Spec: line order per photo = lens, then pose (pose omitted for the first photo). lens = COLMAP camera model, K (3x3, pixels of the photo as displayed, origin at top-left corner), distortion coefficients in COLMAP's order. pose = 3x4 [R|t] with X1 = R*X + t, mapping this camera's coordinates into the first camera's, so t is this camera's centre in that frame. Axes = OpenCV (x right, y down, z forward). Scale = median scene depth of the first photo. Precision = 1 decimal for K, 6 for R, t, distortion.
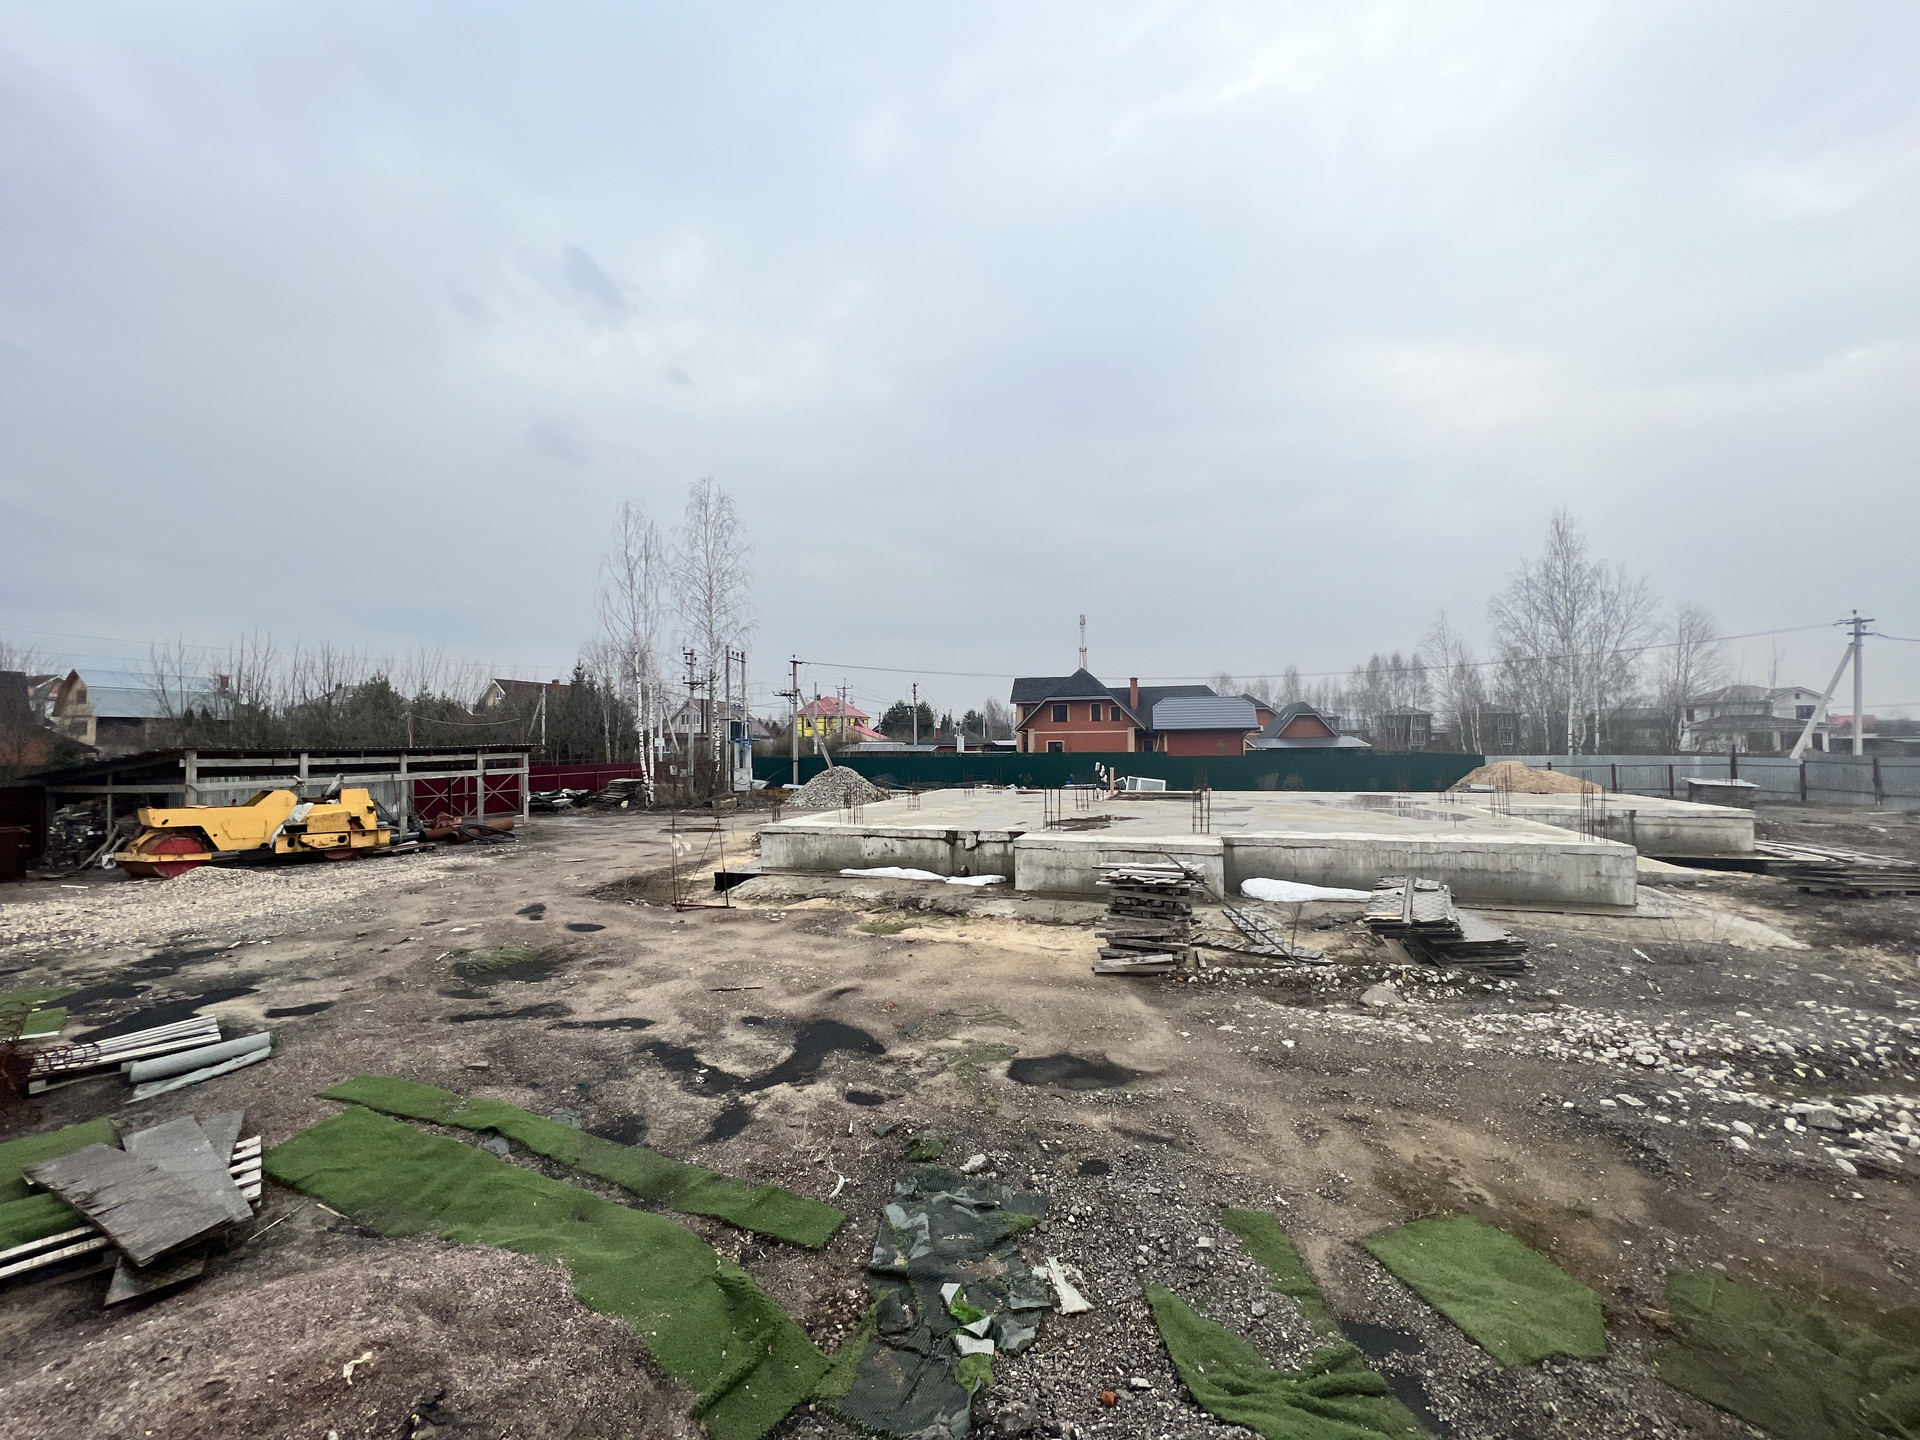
lens RADIAL K [[764.3, 0, 957.8], [0, 764.3, 728.0], [0, 0, 1]] dist [-0.000885, 0.000556]
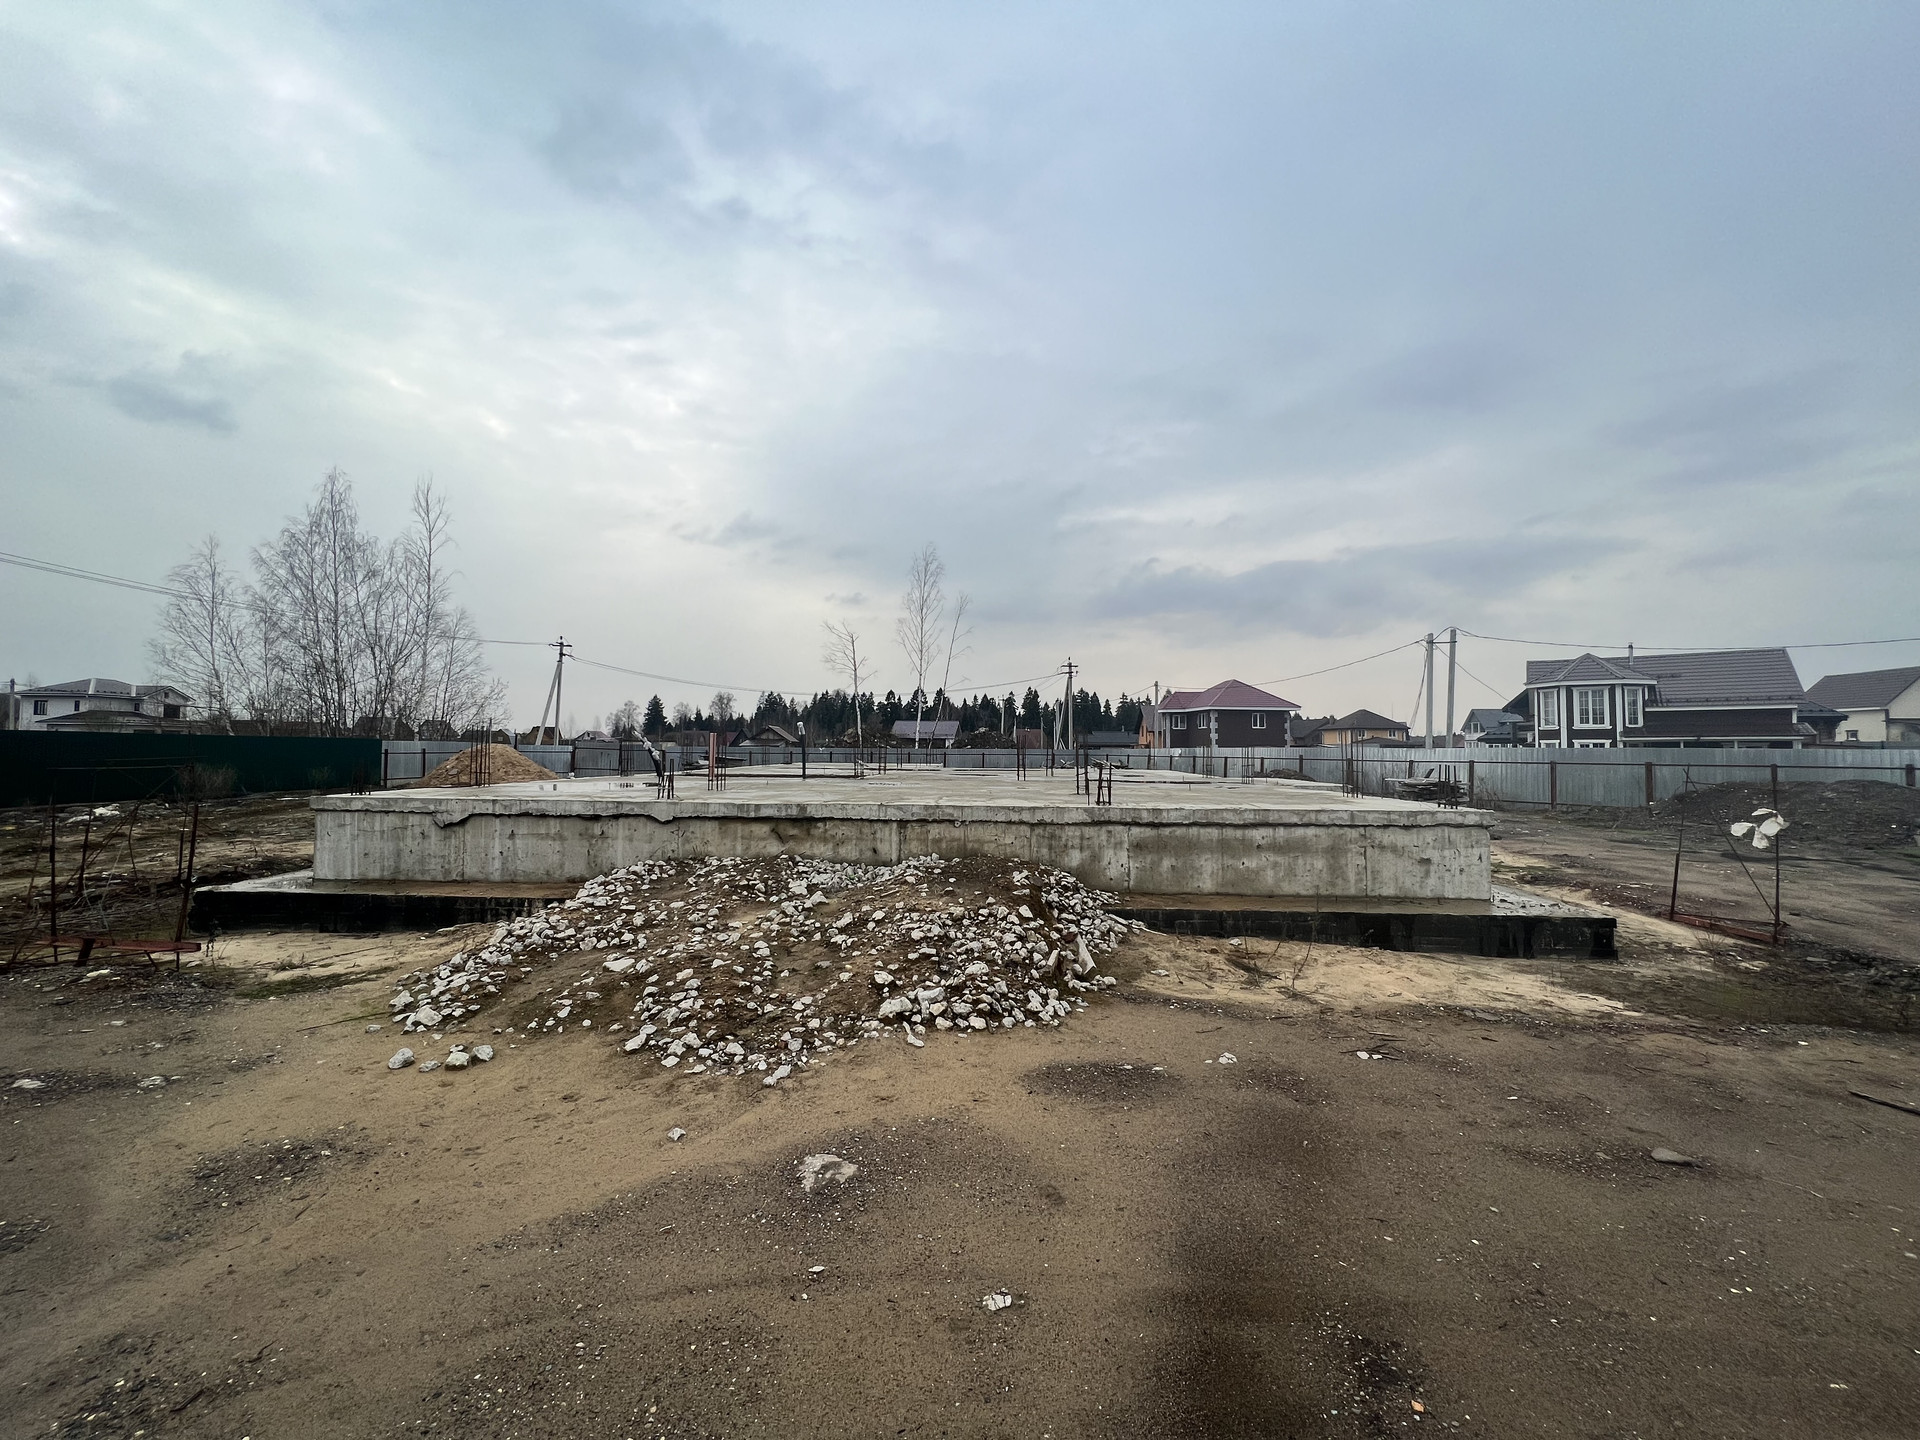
lens RADIAL K [[764.3, 0, 958.2], [0, 764.3, 723.0], [0, 0, 1]] dist [-0.000885, 0.000556]
pose [[-0.243866, 0.040998, 0.968942, -0.595252], [-0.024802, 0.998516, -0.048492, 0.094035], [-0.969492, -0.035858, -0.242487, 1.330625]]
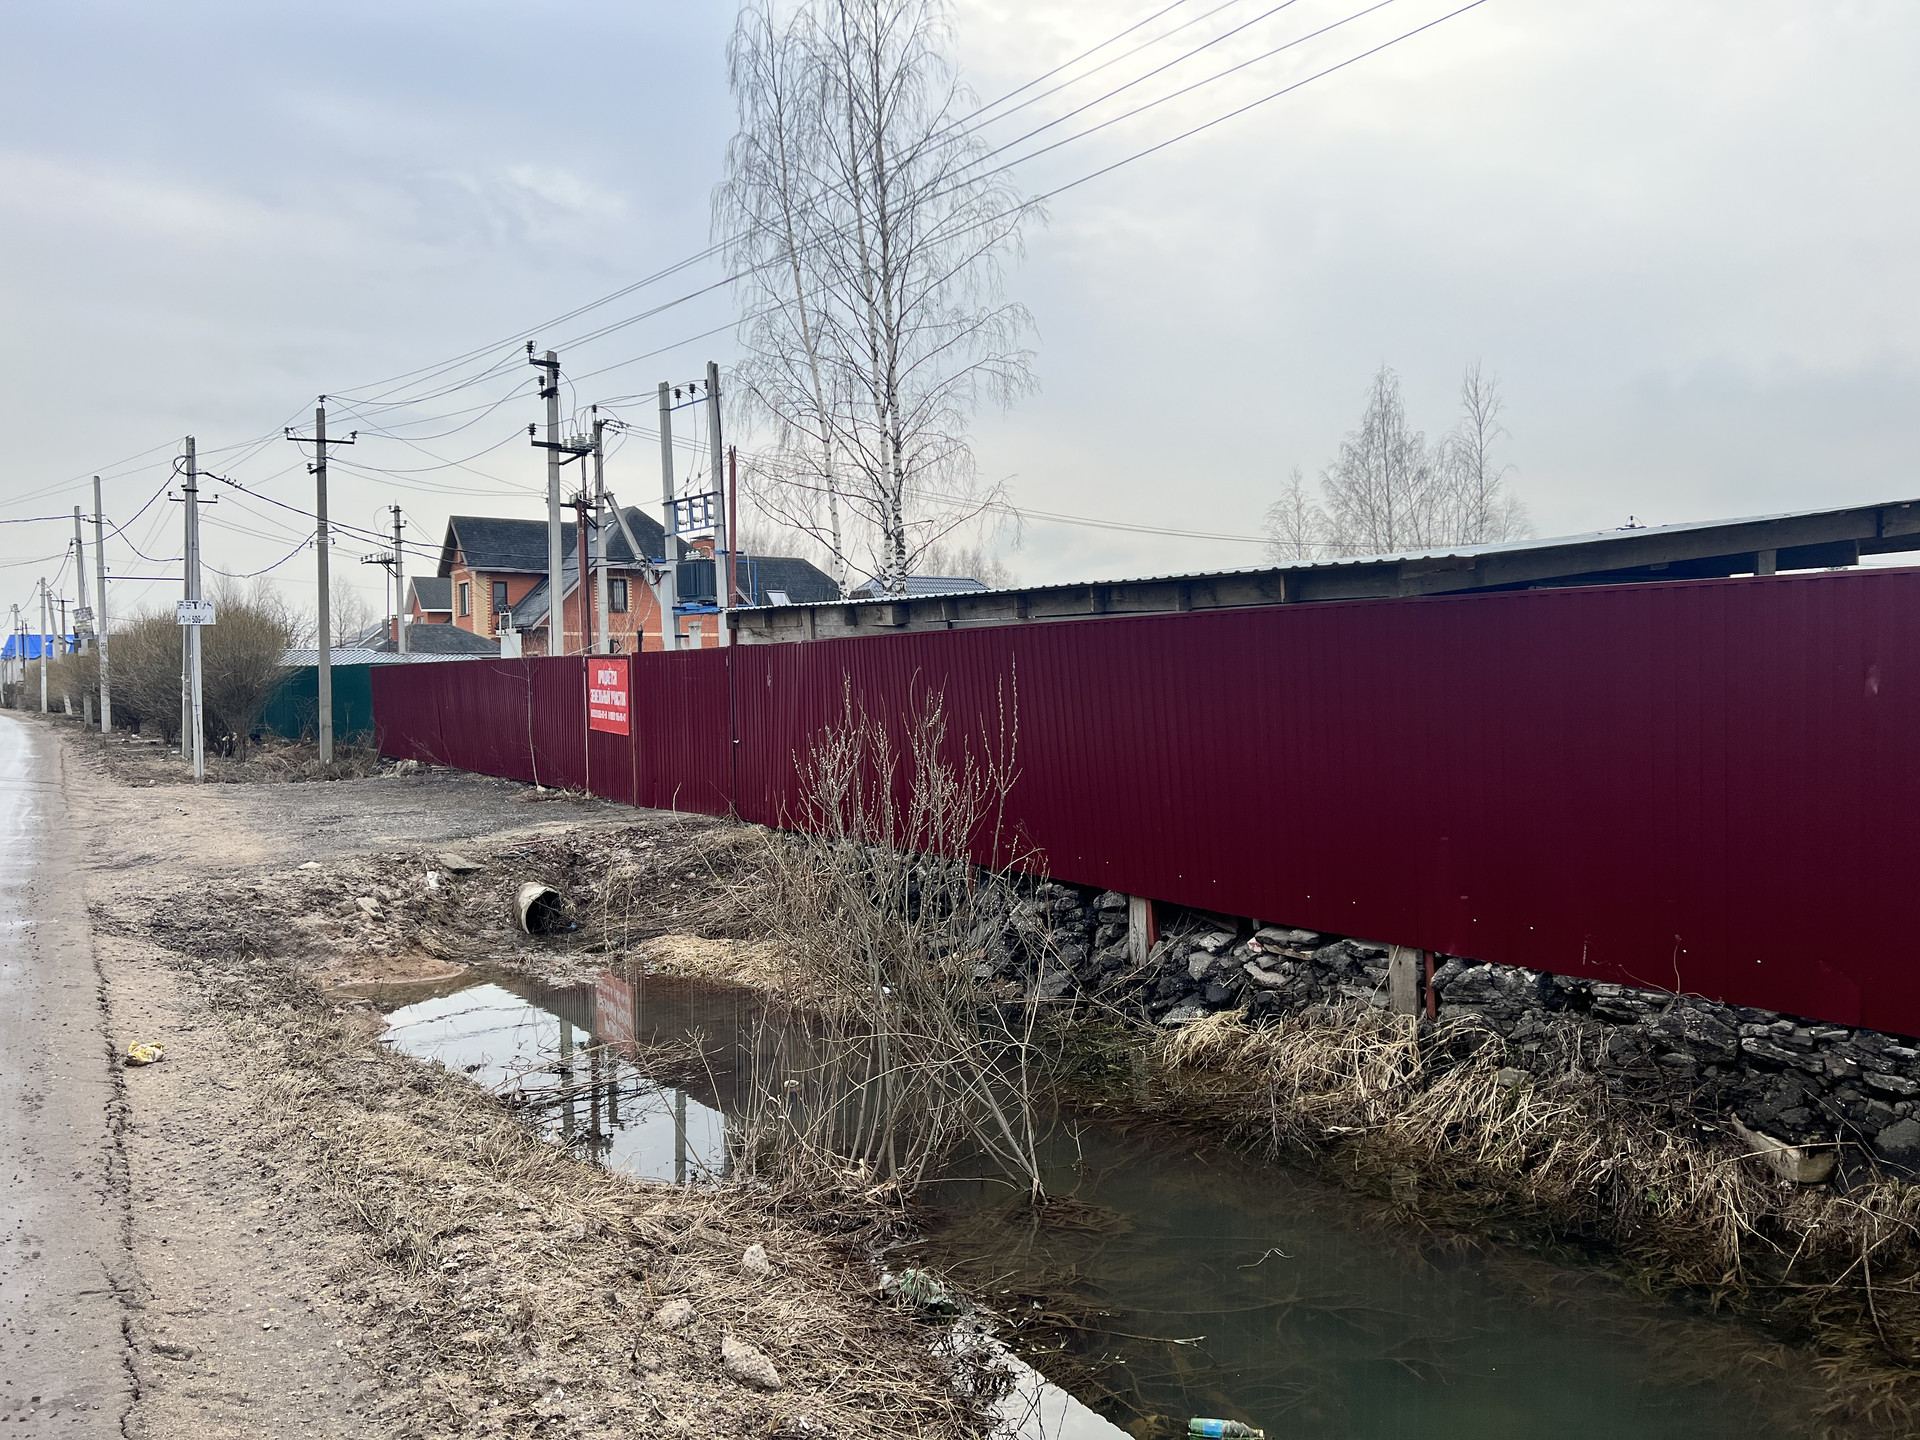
lens RADIAL K [[1441.2, 0, 946.0], [0, 1441.2, 702.8], [0, 0, 1]] dist [0.068140, -0.064331]
pose [[0.639962, -0.013009, 0.768296, -1.834832], [-0.006320, 0.999734, 0.022192, 0.112960], [-0.768380, -0.019058, 0.639709, 0.953081]]
